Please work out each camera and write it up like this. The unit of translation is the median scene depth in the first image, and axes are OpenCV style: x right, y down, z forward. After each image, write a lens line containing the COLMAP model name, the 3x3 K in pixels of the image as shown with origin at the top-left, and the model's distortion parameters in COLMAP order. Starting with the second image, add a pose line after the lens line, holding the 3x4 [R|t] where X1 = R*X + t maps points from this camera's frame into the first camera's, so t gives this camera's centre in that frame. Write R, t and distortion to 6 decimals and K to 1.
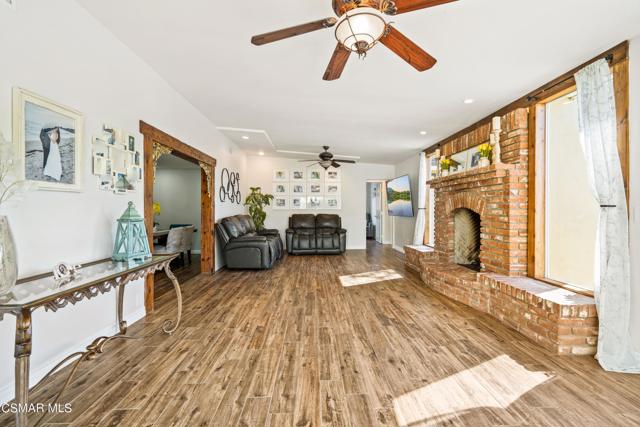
lens RADIAL K [[296.6, 0, 319.4], [0, 296.6, 214.1], [0, 0, 1]] dist [-0.025110, -0.000051]
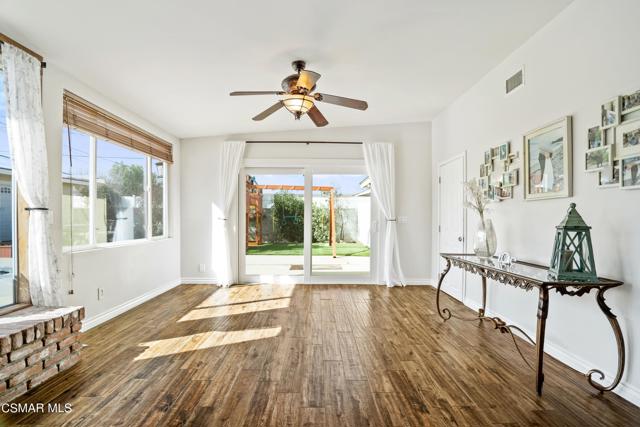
lens RADIAL K [[296.6, 0, 319.9], [0, 296.6, 212.7], [0, 0, 1]] dist [-0.025110, -0.000051]
pose [[-0.999914, -0.004144, 0.012427, -0.000630], [-0.004182, 0.999986, -0.003098, -0.015379], [-0.012414, -0.003149, -0.999918, 2.003198]]
